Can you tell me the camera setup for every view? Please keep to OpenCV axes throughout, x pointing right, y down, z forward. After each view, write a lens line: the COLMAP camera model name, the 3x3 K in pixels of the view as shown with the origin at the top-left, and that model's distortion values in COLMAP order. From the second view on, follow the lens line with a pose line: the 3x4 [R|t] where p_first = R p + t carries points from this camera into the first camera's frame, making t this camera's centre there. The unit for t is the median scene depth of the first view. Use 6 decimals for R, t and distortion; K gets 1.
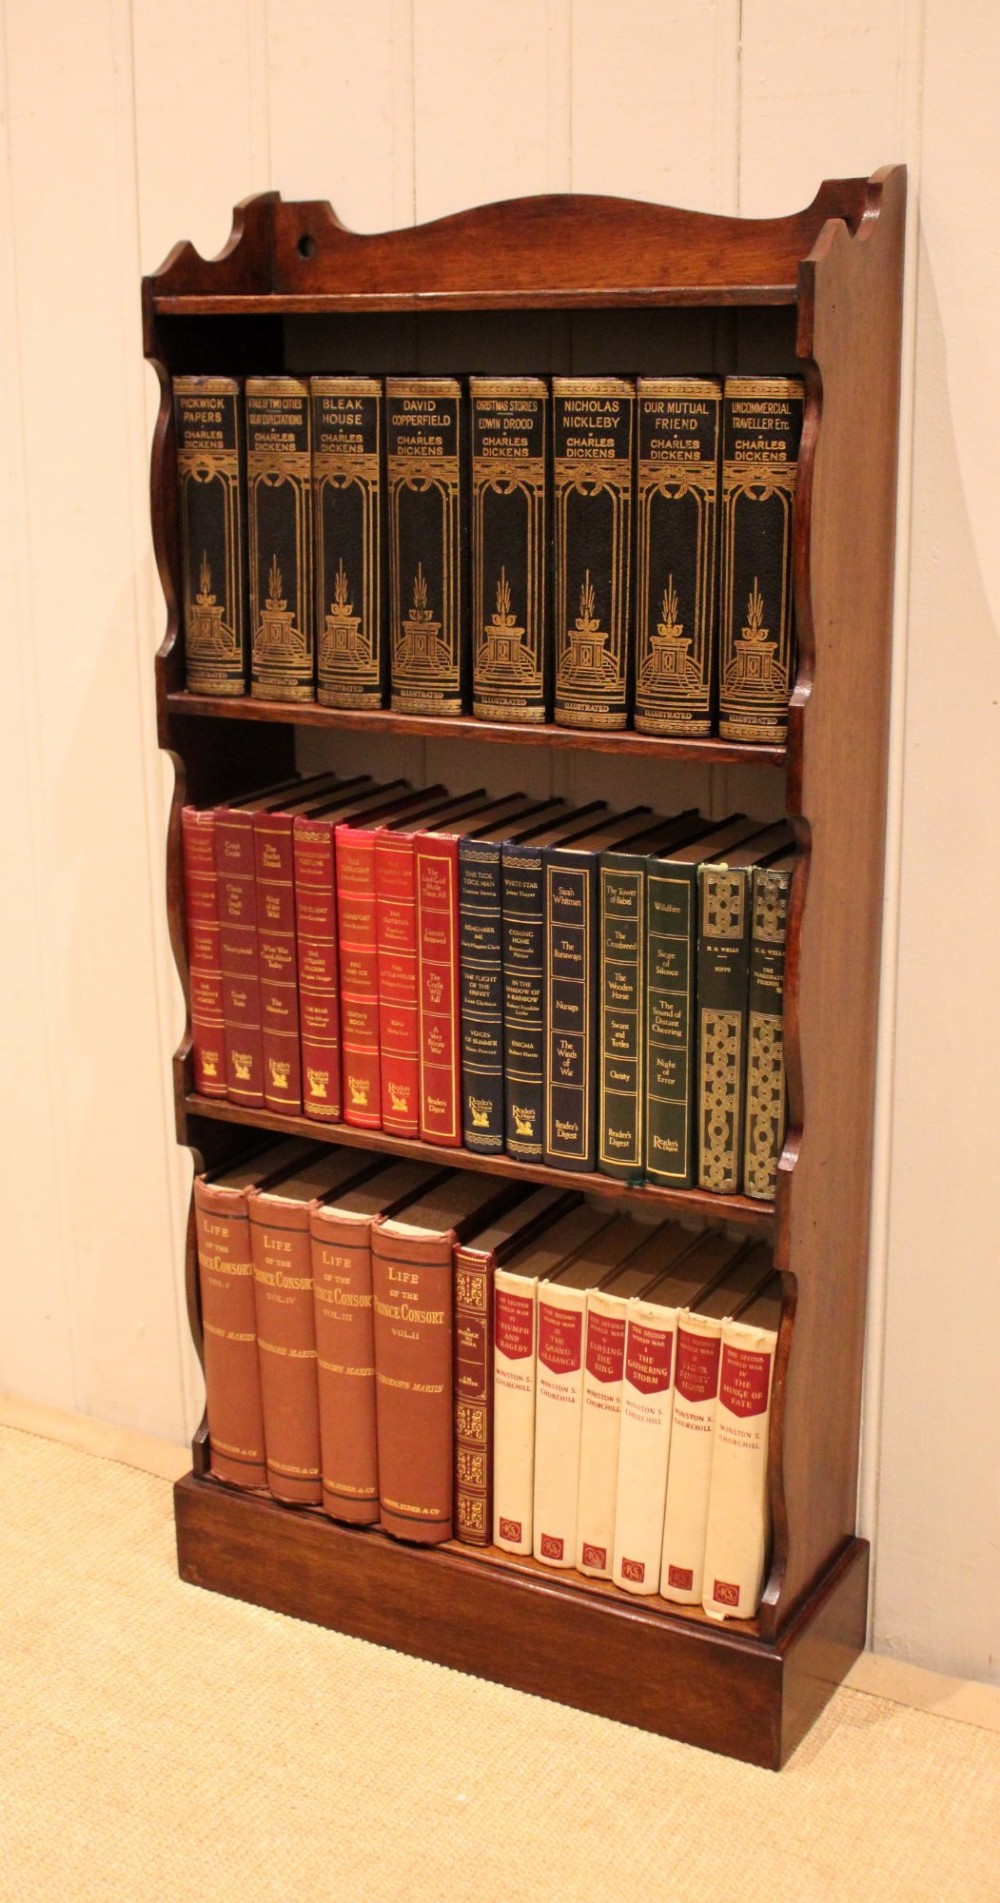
lens RADIAL K [[2219.7, 0, 497.3], [0, 2219.7, 892.3], [0, 0, 1]] dist [-0.082410, 0.026891]
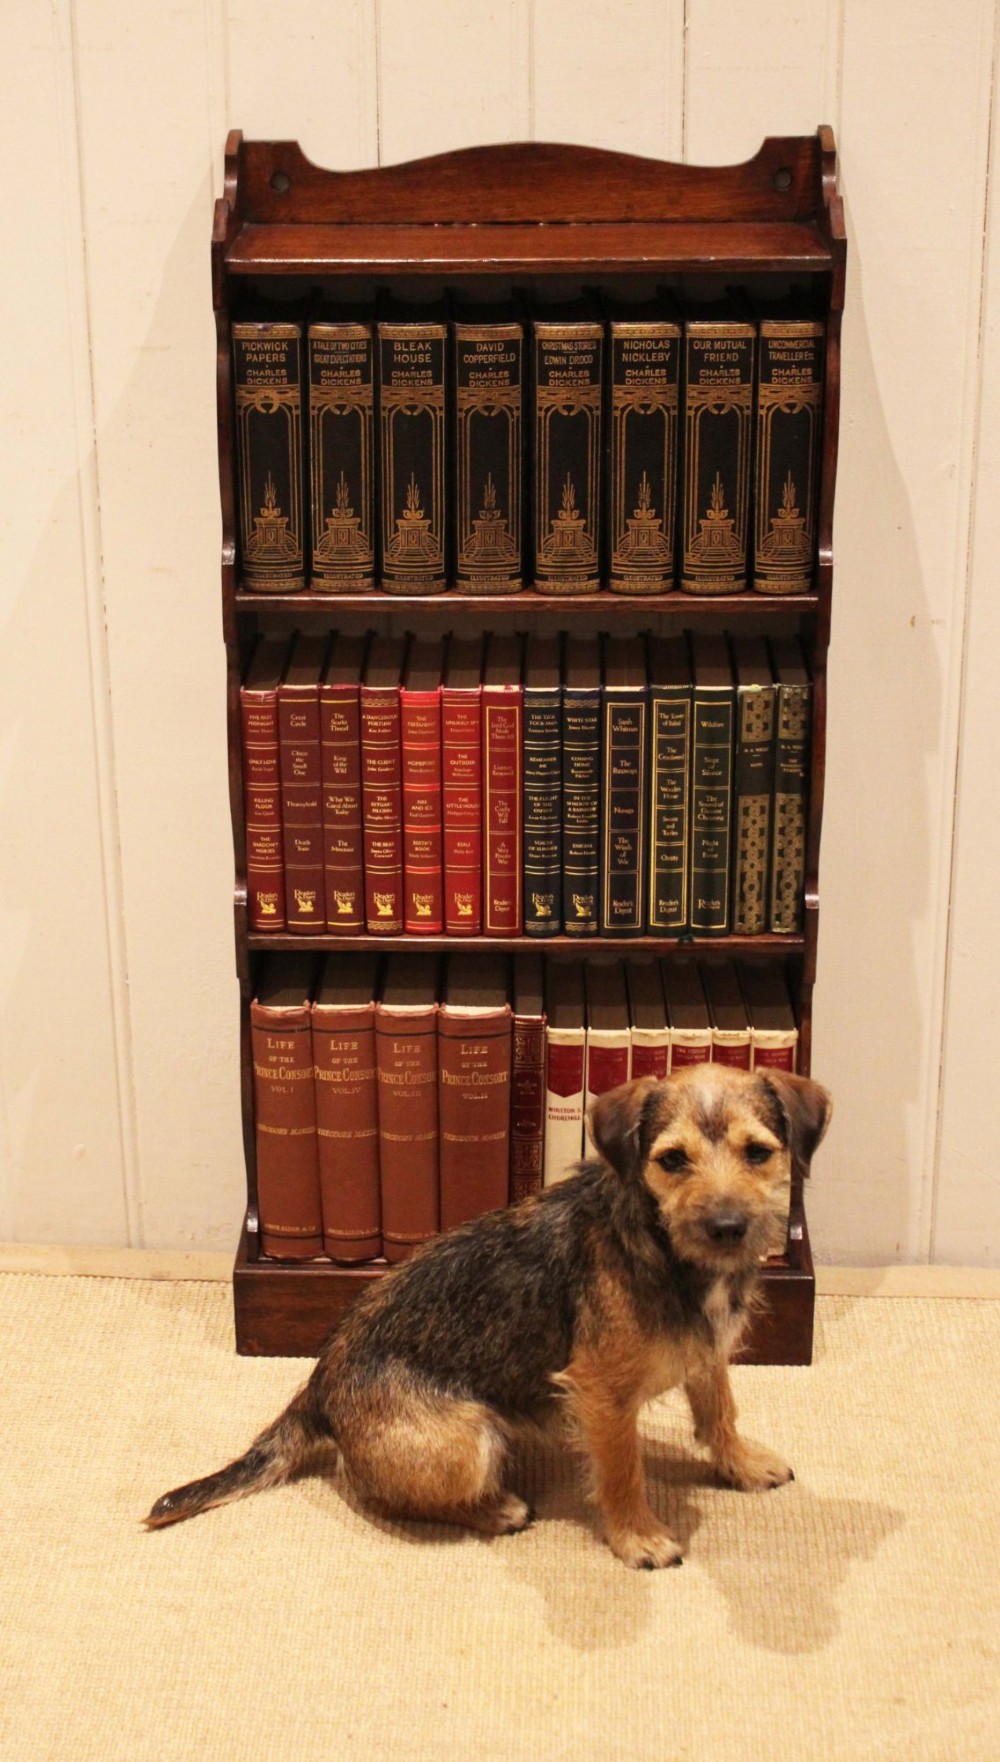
lens RADIAL K [[2741.0, 0, 436.5], [0, 2741.0, 704.1], [0, 0, 1]] dist [-0.023912, -0.066382]
pose [[0.894902, -0.155602, 0.418255, -0.678931], [0.115405, 0.986053, 0.119918, -0.198994], [-0.431082, -0.059046, 0.900379, -0.328843]]
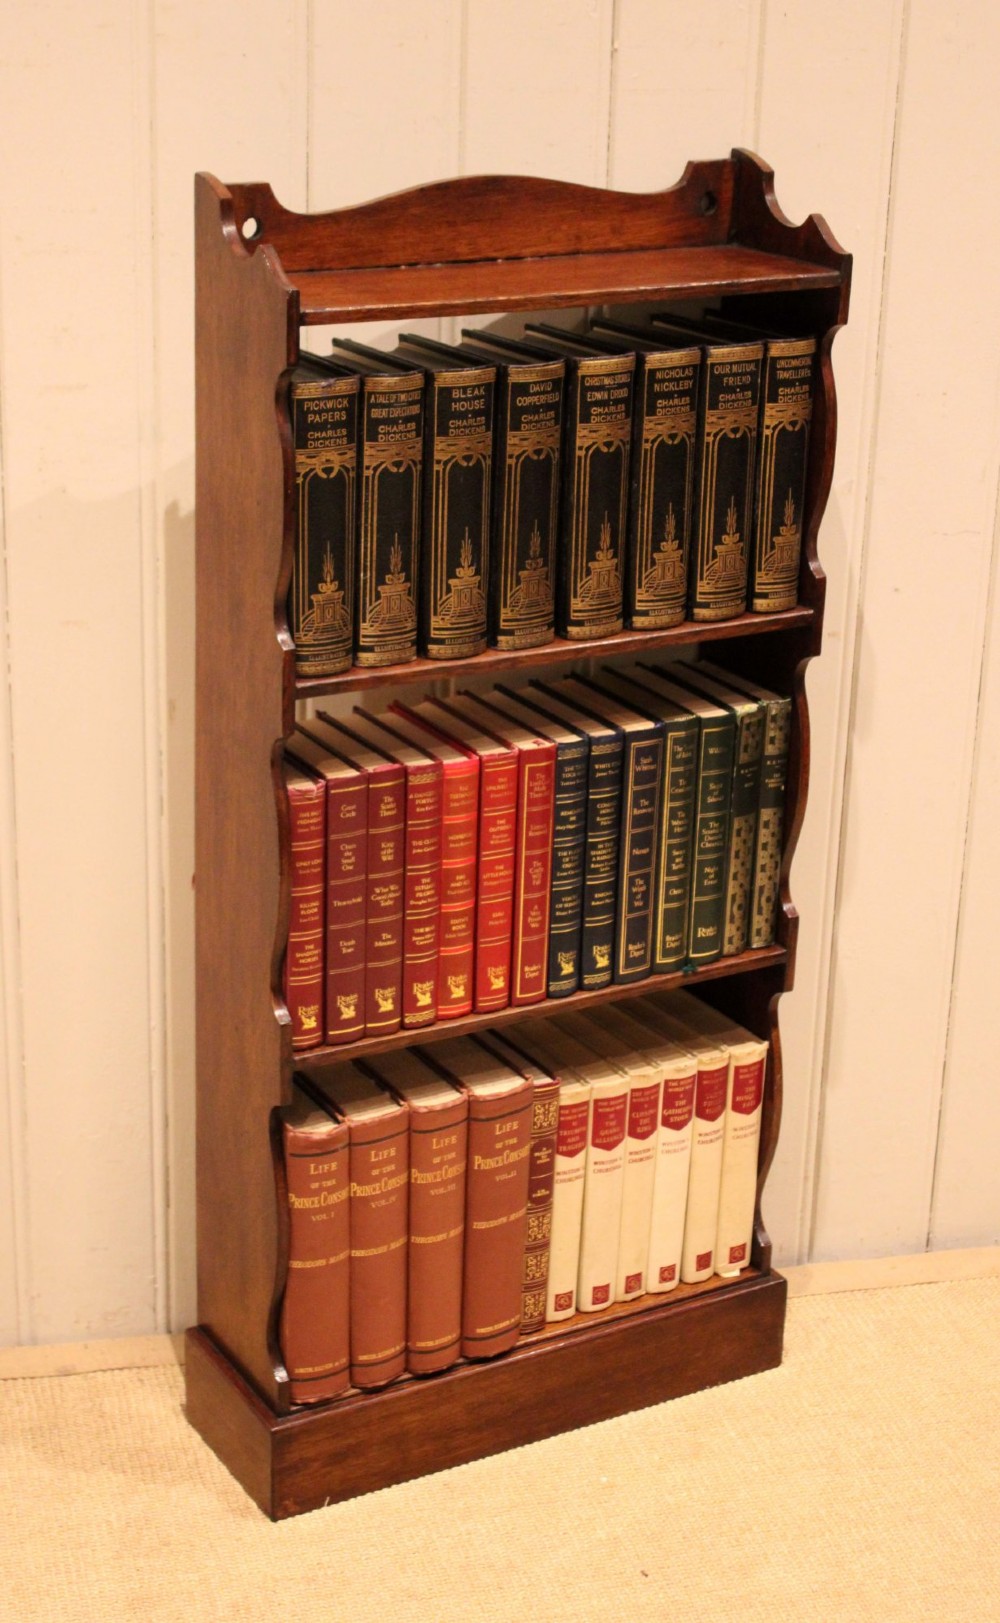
lens RADIAL K [[2628.0, 0, 464.1], [0, 2628.0, 758.4], [0, 0, 1]] dist [0.032256, 0.032229]
pose [[0.523141, -0.262180, 0.810916, -1.153901], [0.183195, 0.963856, 0.193445, -0.289373], [-0.832324, 0.047357, 0.552263, 0.268444]]
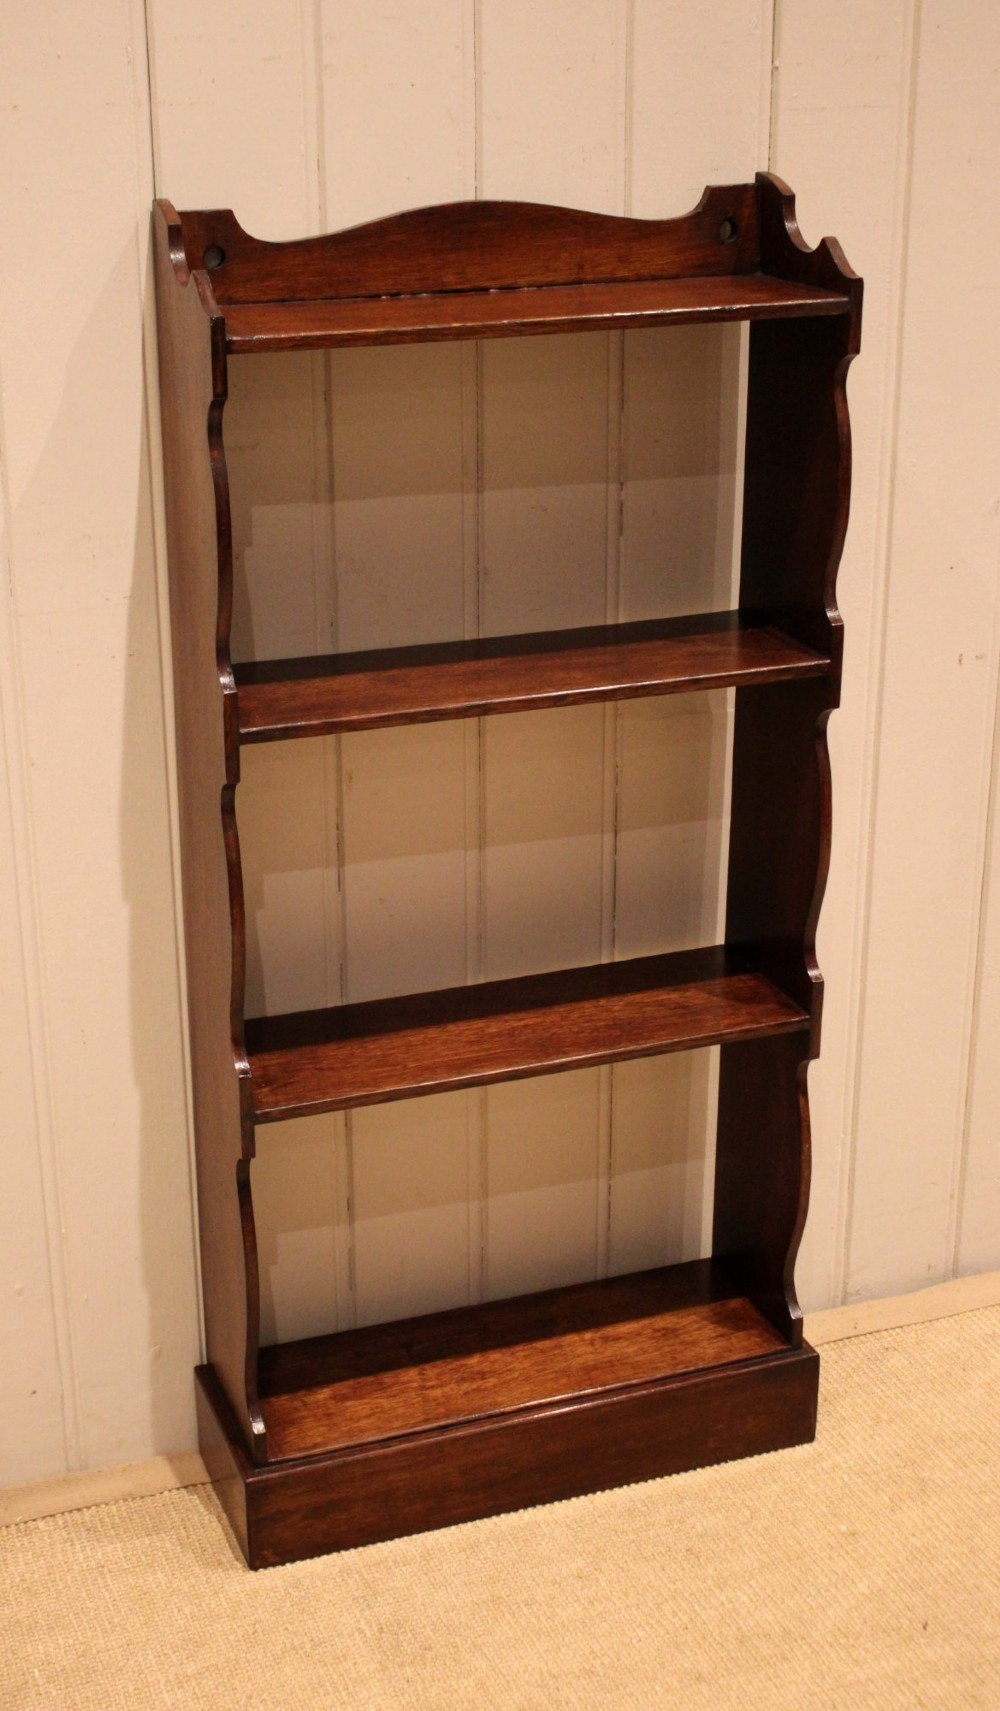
lens RADIAL K [[2322.6, 0, 439.7], [0, 2322.6, 823.9], [0, 0, 1]] dist [-0.025116, -0.013512]
pose [[0.663337, -0.259787, 0.701779, -0.864983], [0.191061, 0.965520, 0.176824, -0.223580], [-0.723519, 0.016788, 0.690101, 0.222395]]
